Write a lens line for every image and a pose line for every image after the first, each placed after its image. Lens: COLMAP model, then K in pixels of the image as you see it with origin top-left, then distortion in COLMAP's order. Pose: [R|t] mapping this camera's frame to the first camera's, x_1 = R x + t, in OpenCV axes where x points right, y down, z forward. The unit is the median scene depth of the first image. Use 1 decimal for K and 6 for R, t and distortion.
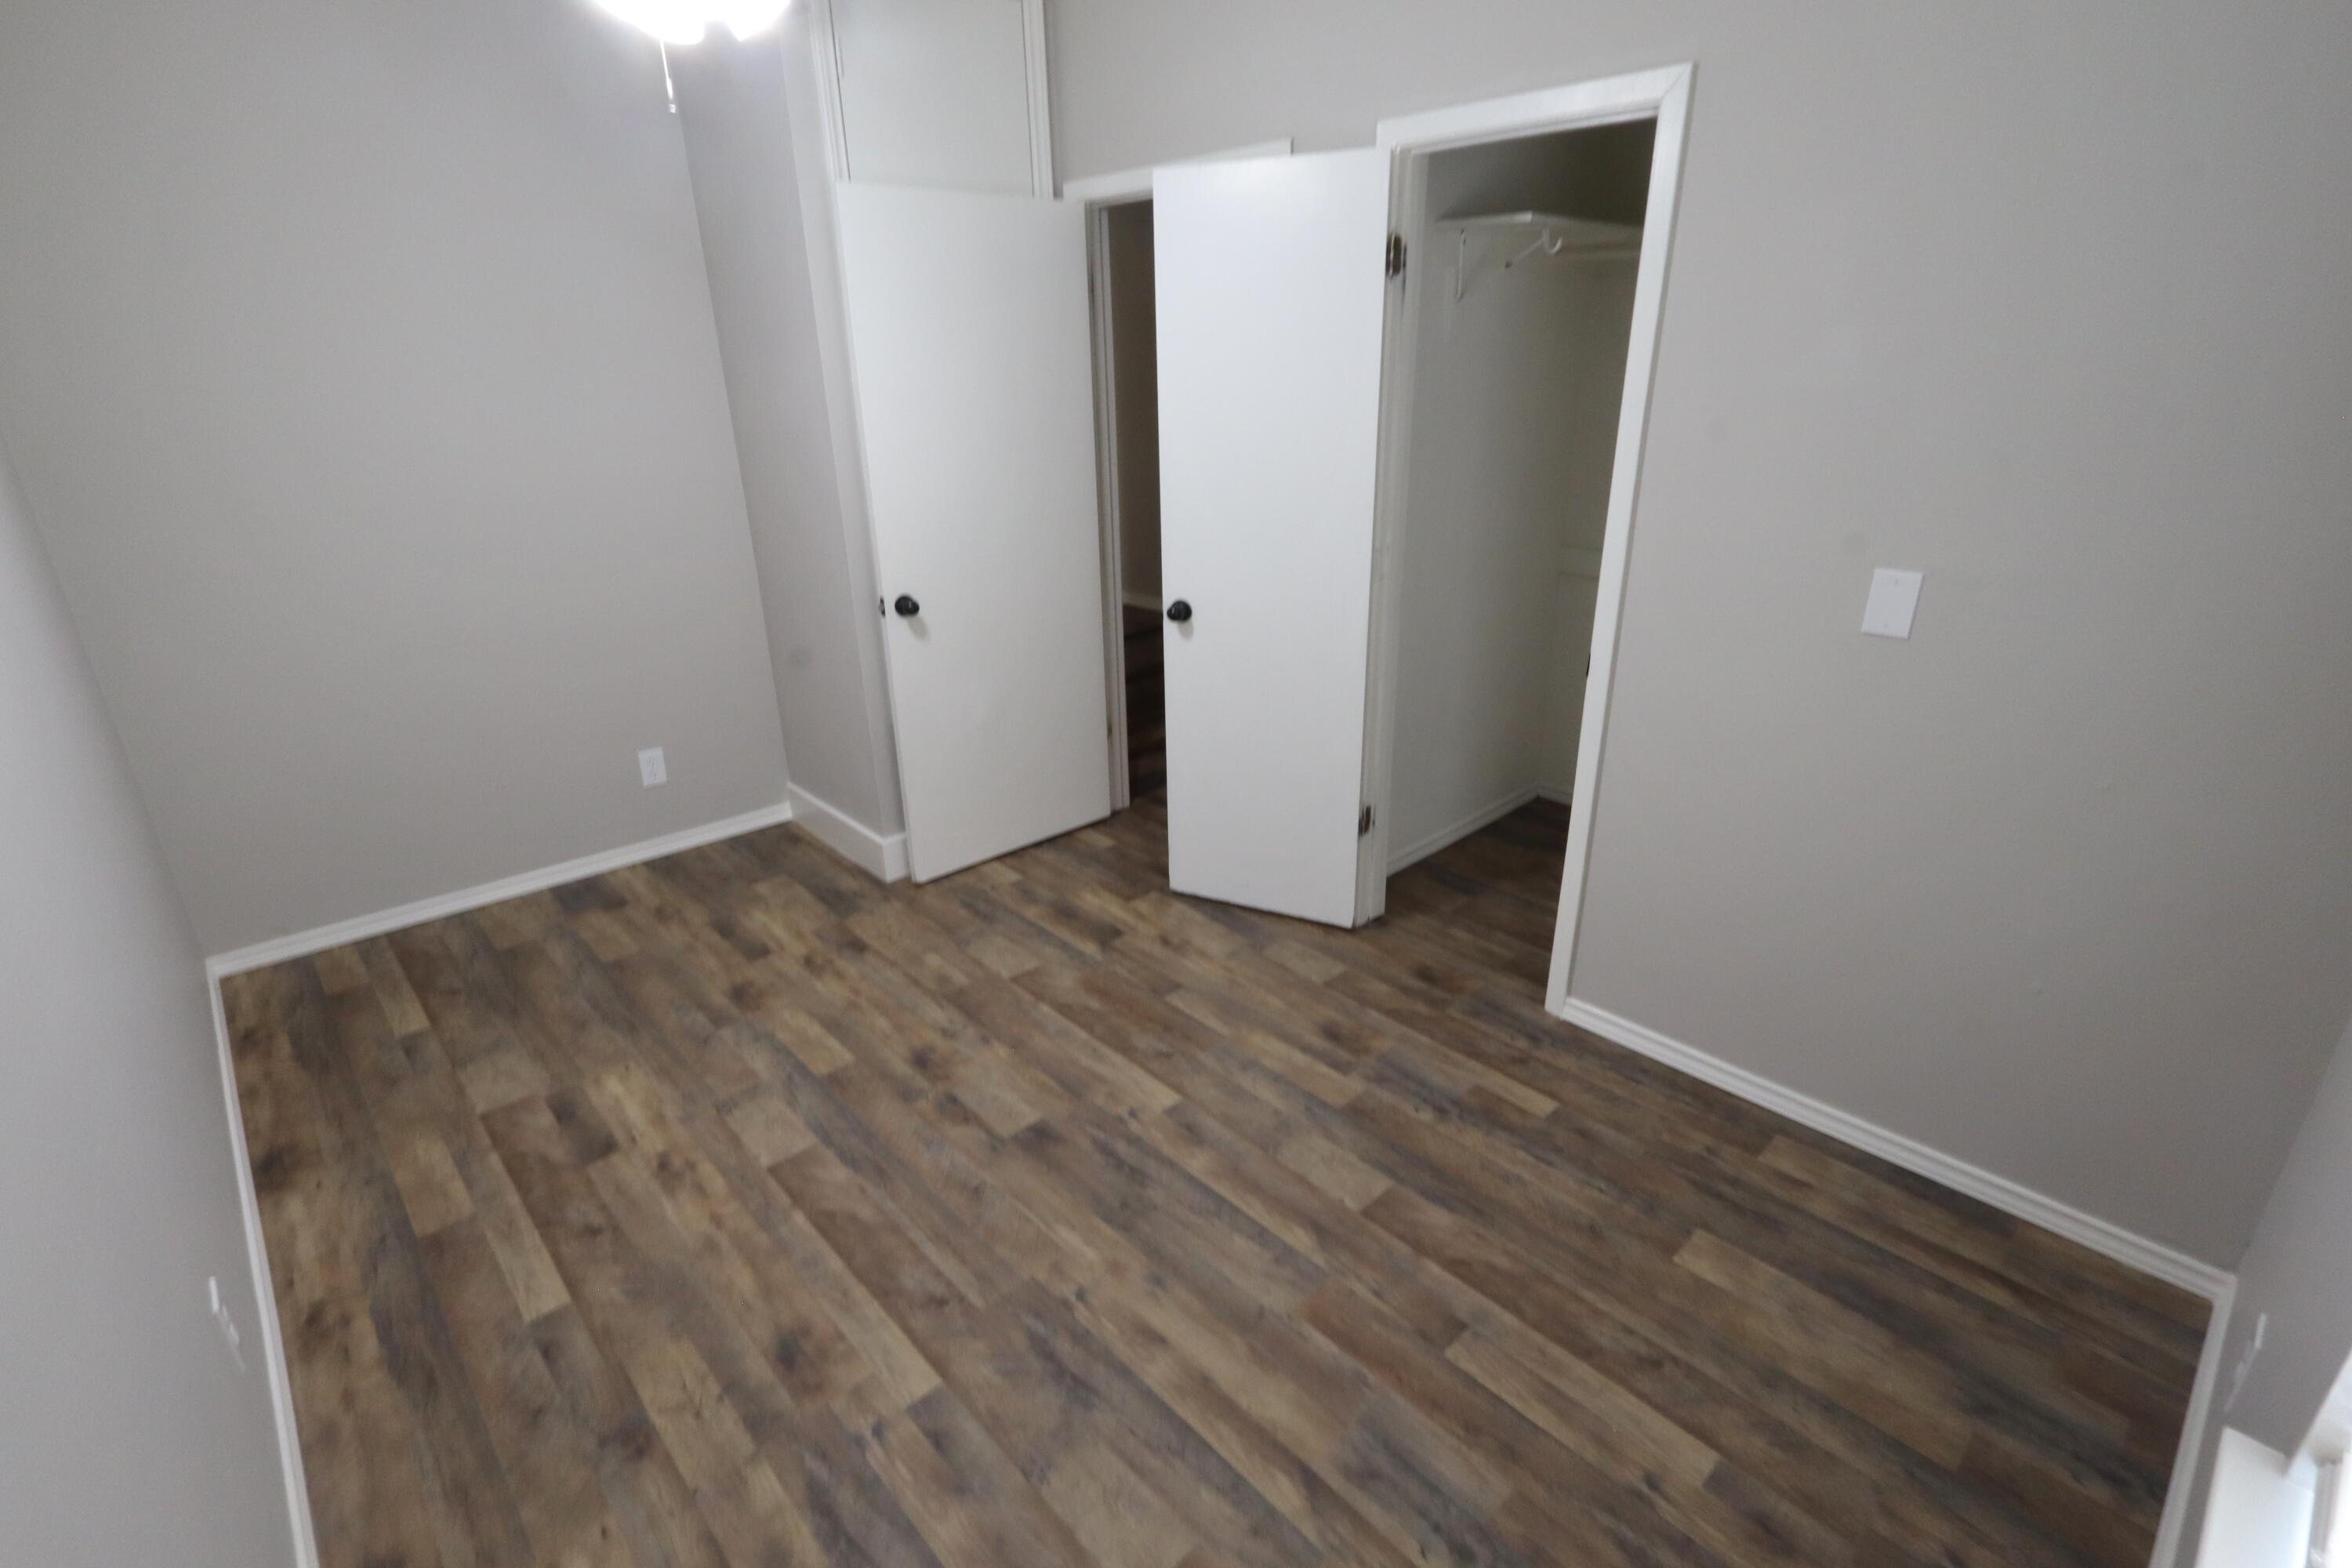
lens RADIAL K [[1087.9, 0, 1182.8], [0, 1087.9, 788.2], [0, 0, 1]] dist [-0.002349, 0.001464]
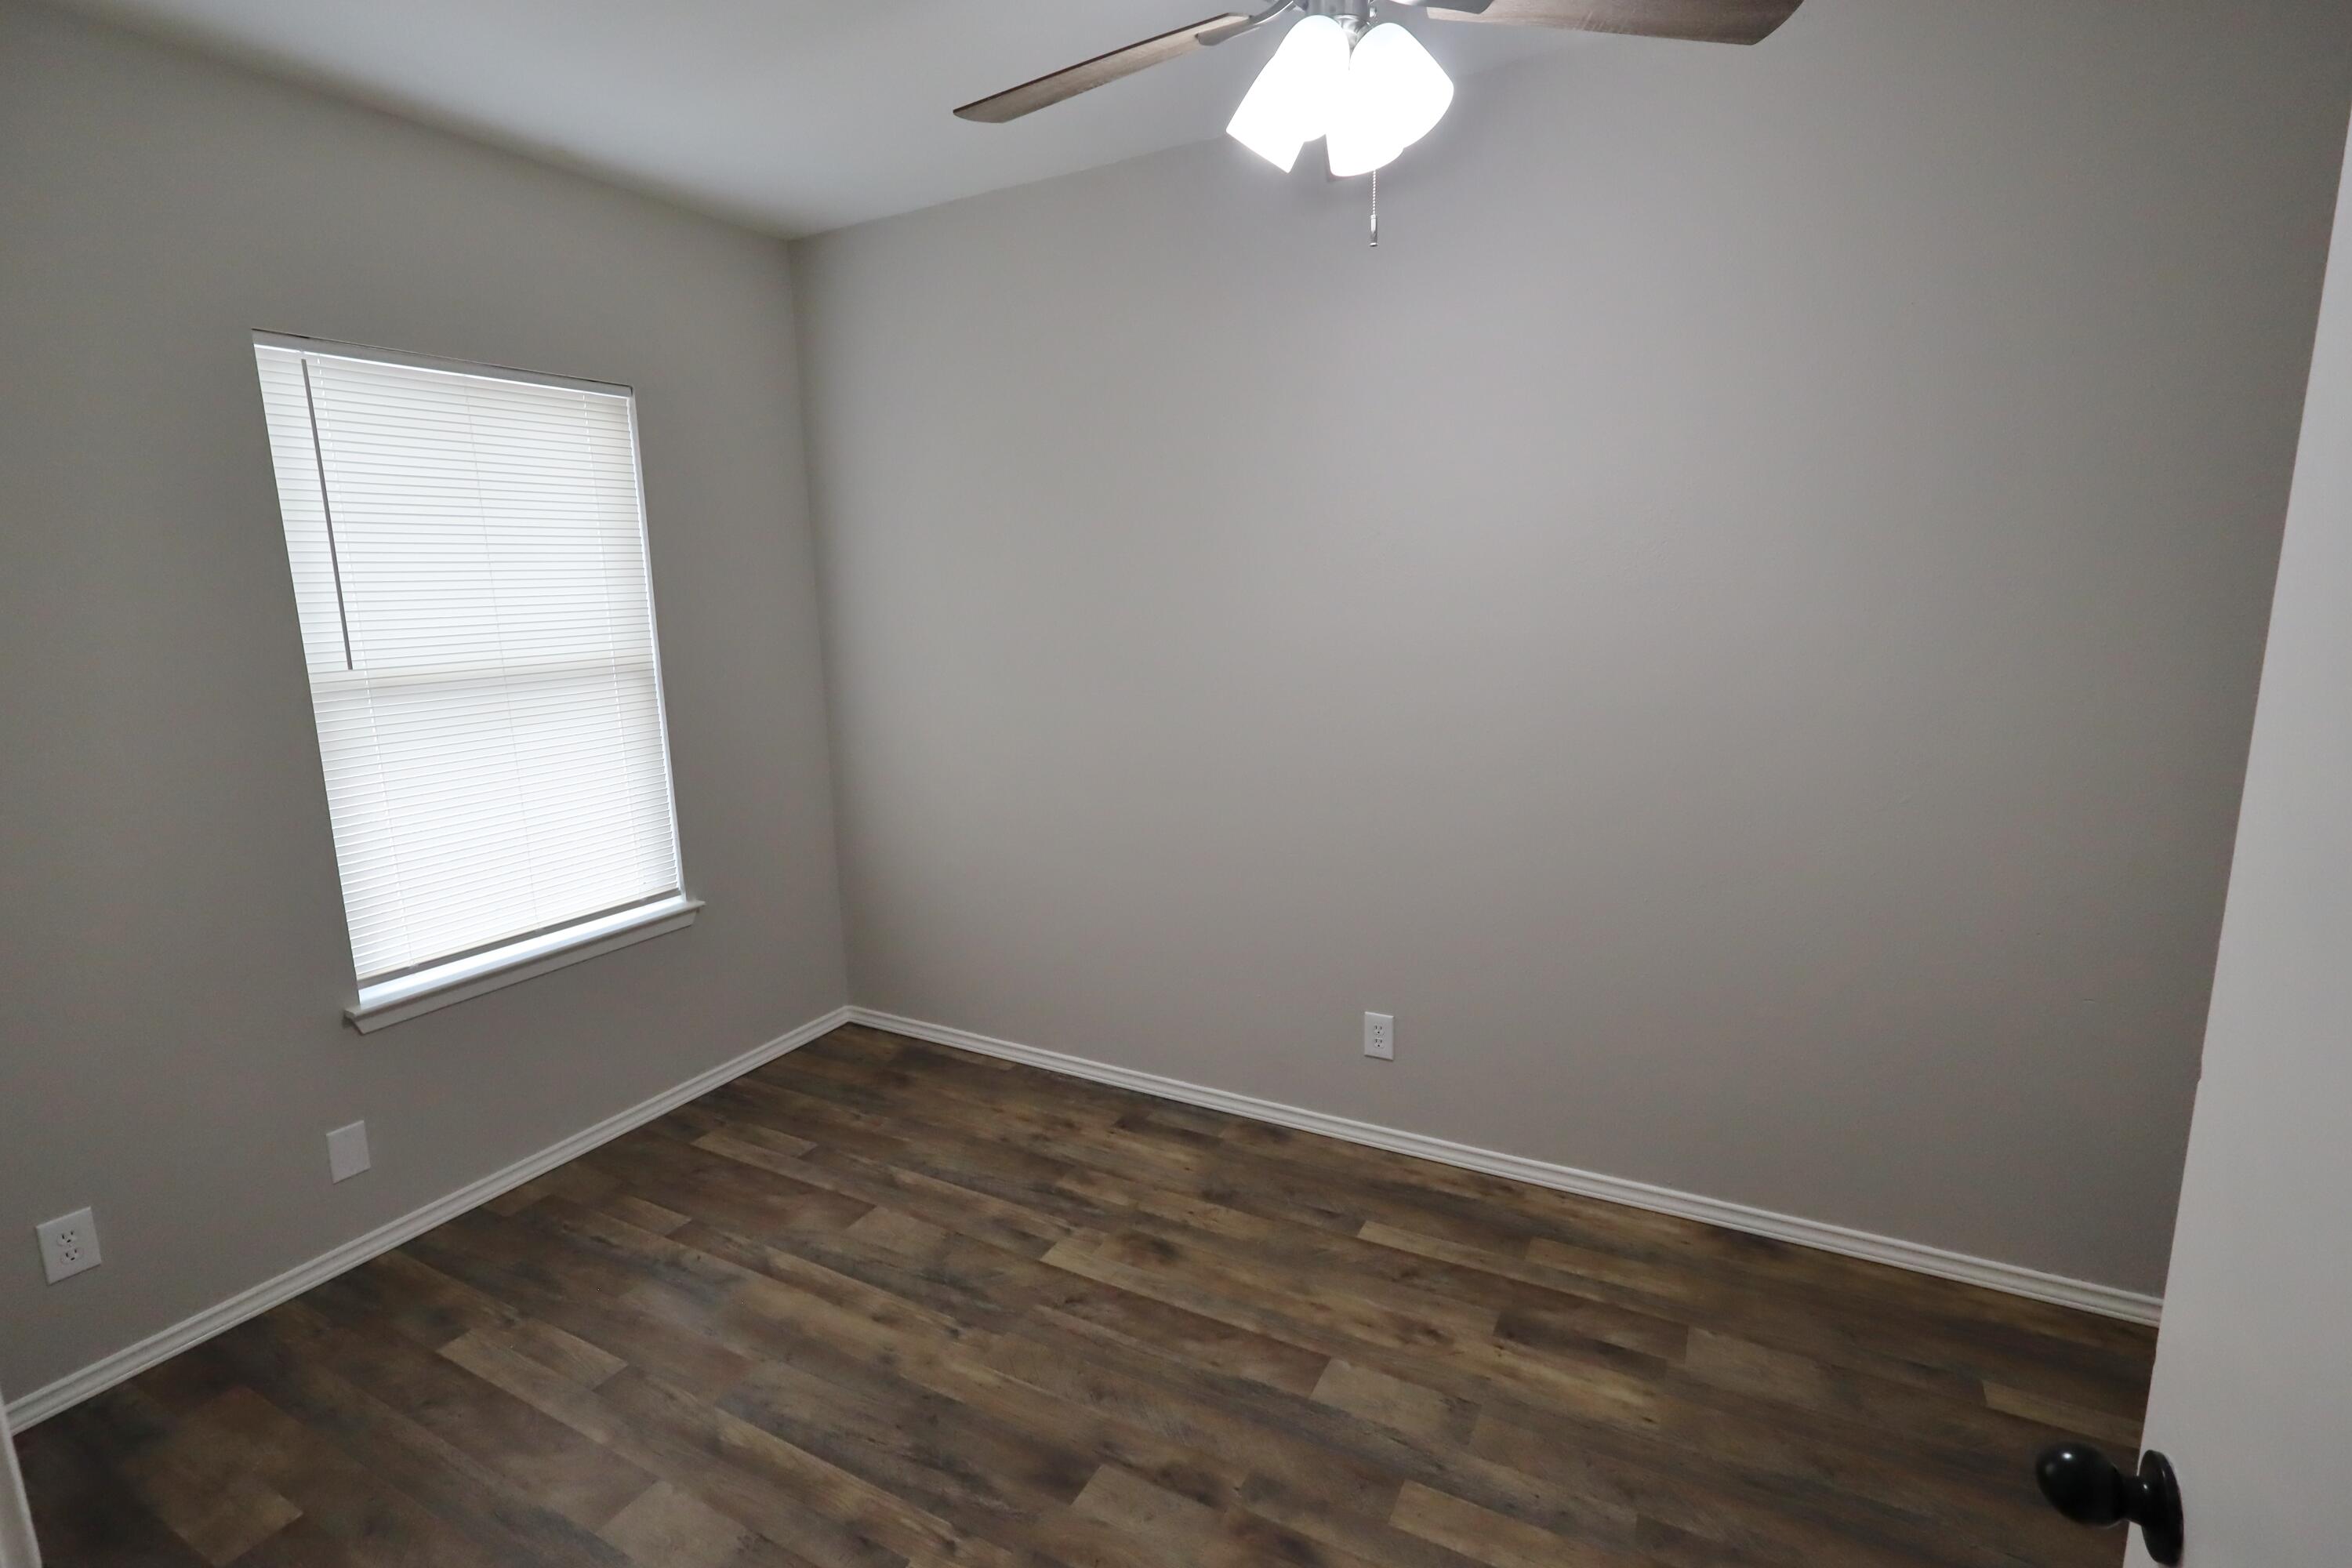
lens RADIAL K [[1087.9, 0, 1177.8], [0, 1087.9, 781.5], [0, 0, 1]] dist [-0.002349, 0.001464]
pose [[-0.946950, 0.094156, -0.307279, -0.018666], [-0.084768, 0.849088, 0.521405, -0.596215], [0.310001, 0.519792, -0.796063, 1.571769]]
